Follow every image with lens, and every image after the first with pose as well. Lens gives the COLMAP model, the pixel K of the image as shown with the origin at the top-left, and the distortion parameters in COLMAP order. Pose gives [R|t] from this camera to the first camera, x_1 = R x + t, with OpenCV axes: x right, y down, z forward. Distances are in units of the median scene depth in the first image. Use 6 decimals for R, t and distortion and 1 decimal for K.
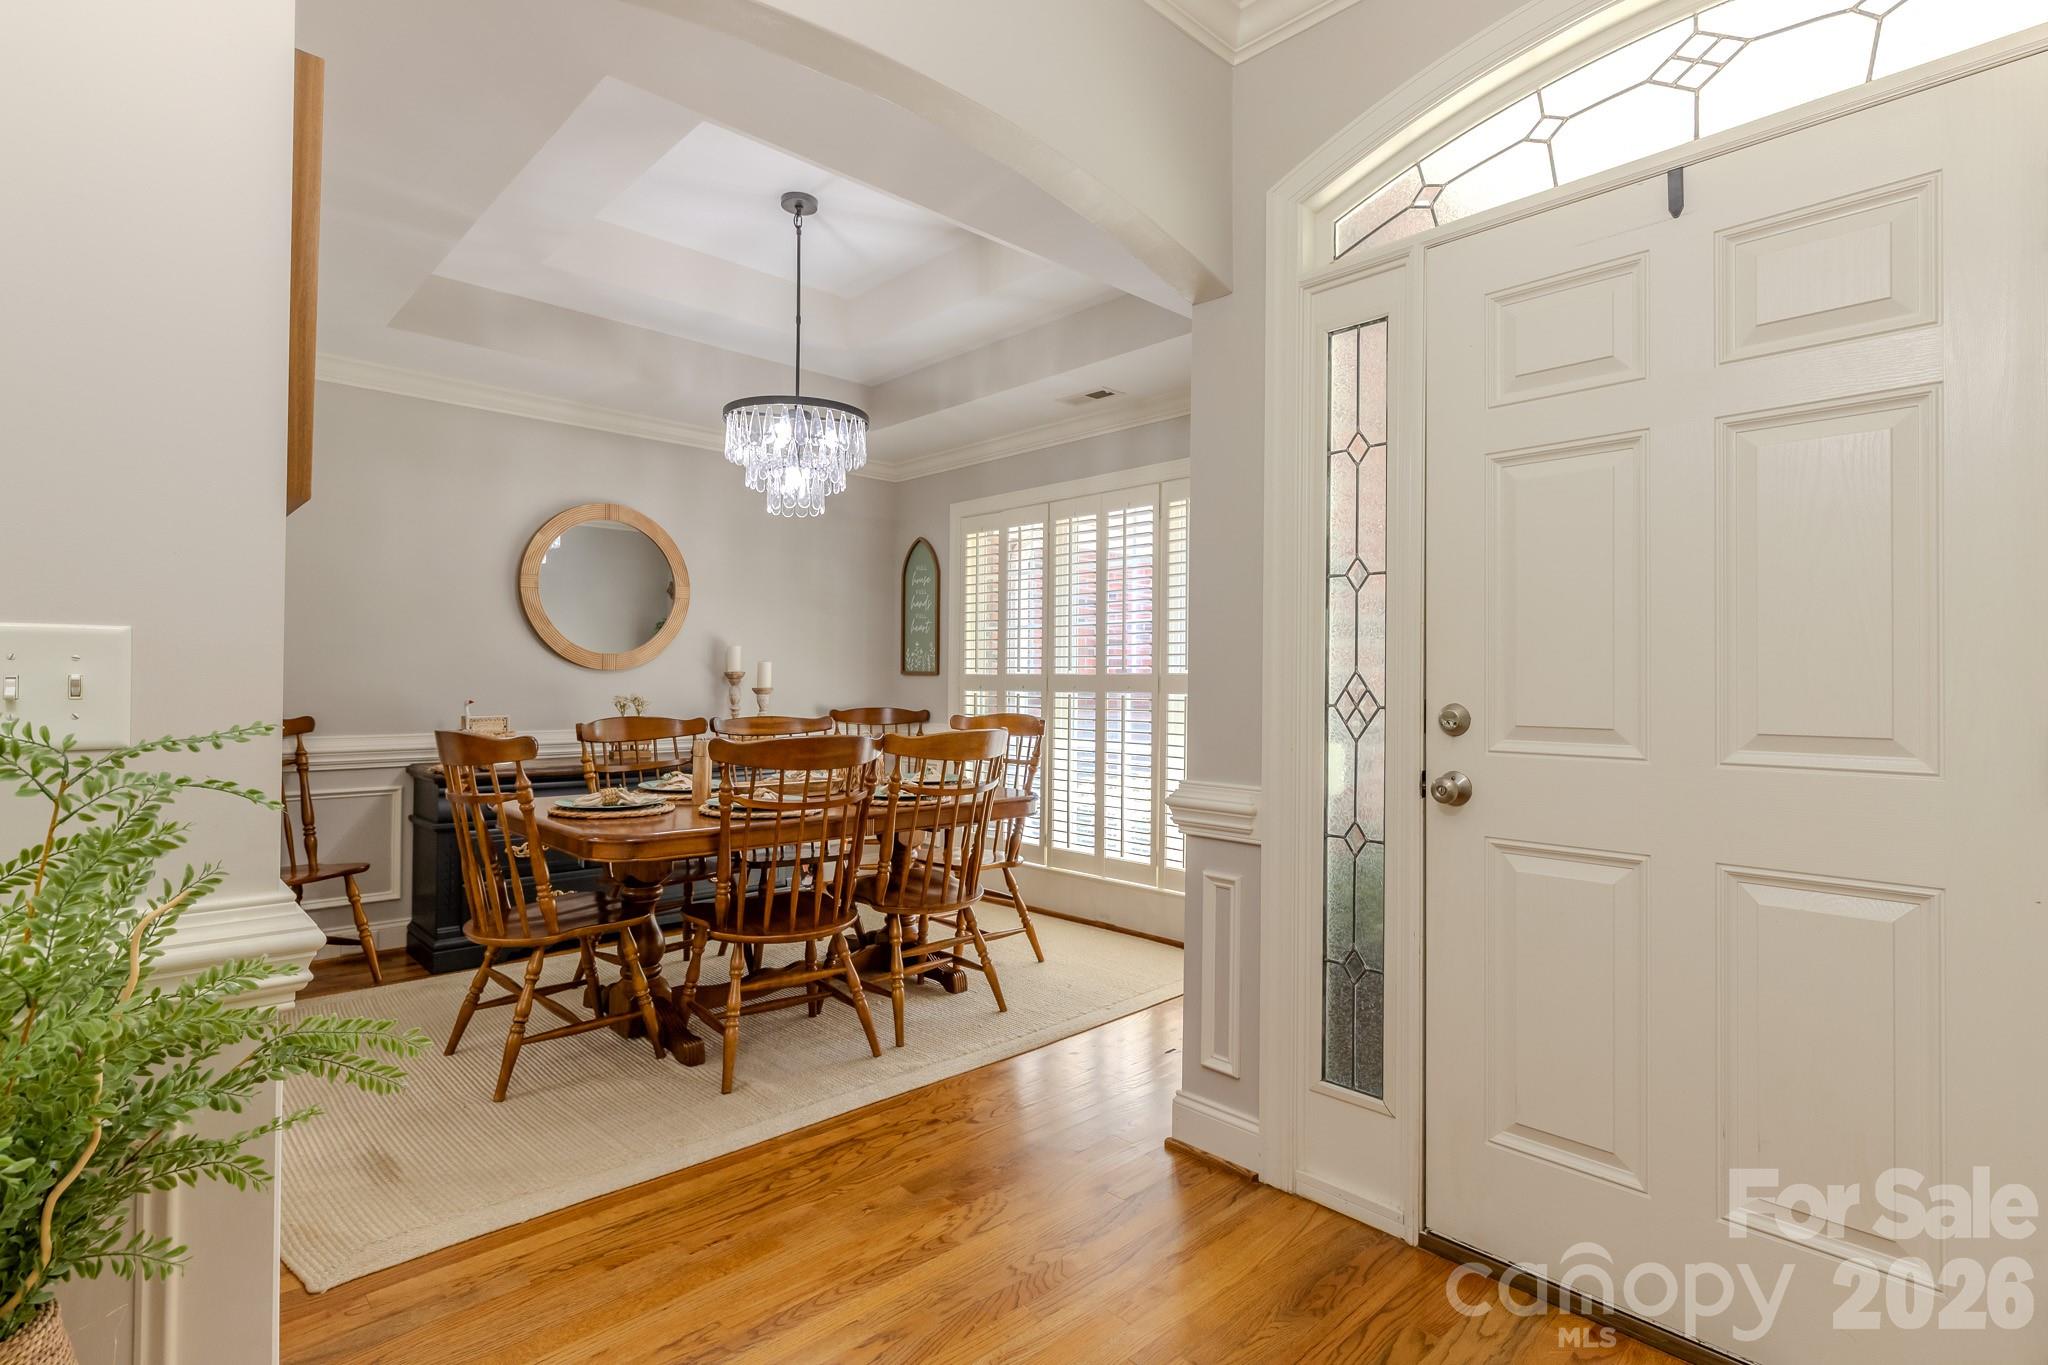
lens RADIAL K [[989.2, 0, 1031.2], [0, 989.2, 680.0], [0, 0, 1]] dist [0.004238, -0.001099]
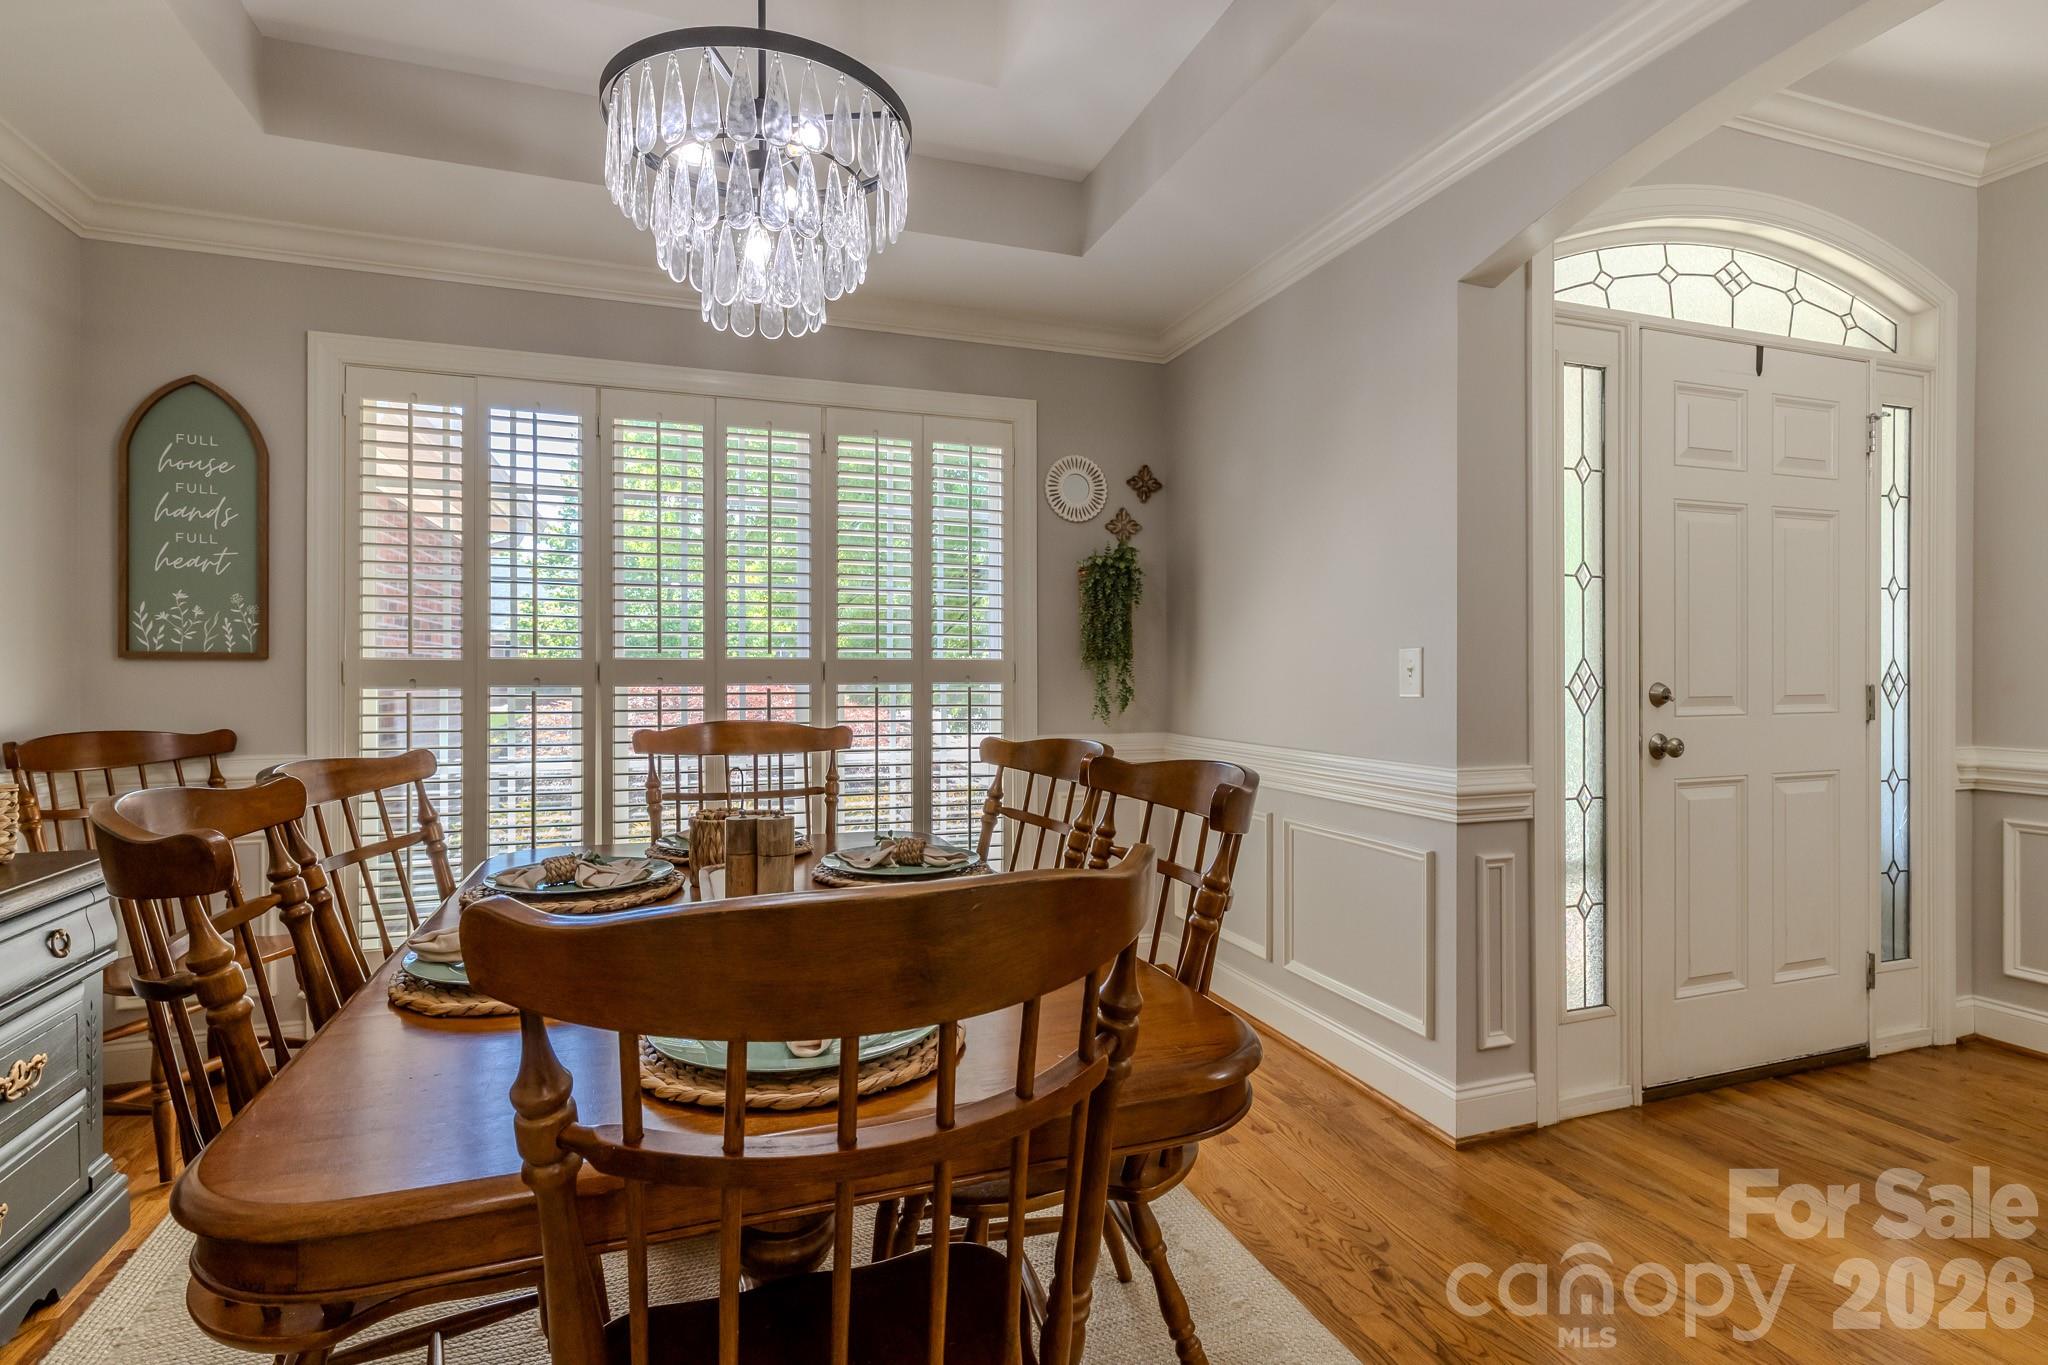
lens RADIAL K [[989.2, 0, 1039.2], [0, 989.2, 676.5], [0, 0, 1]] dist [0.004238, -0.001099]
pose [[0.407555, -0.014532, 0.913065, -0.547027], [0.003722, 0.999891, 0.014253, -0.002971], [-0.913173, -0.002410, 0.407565, 0.594206]]
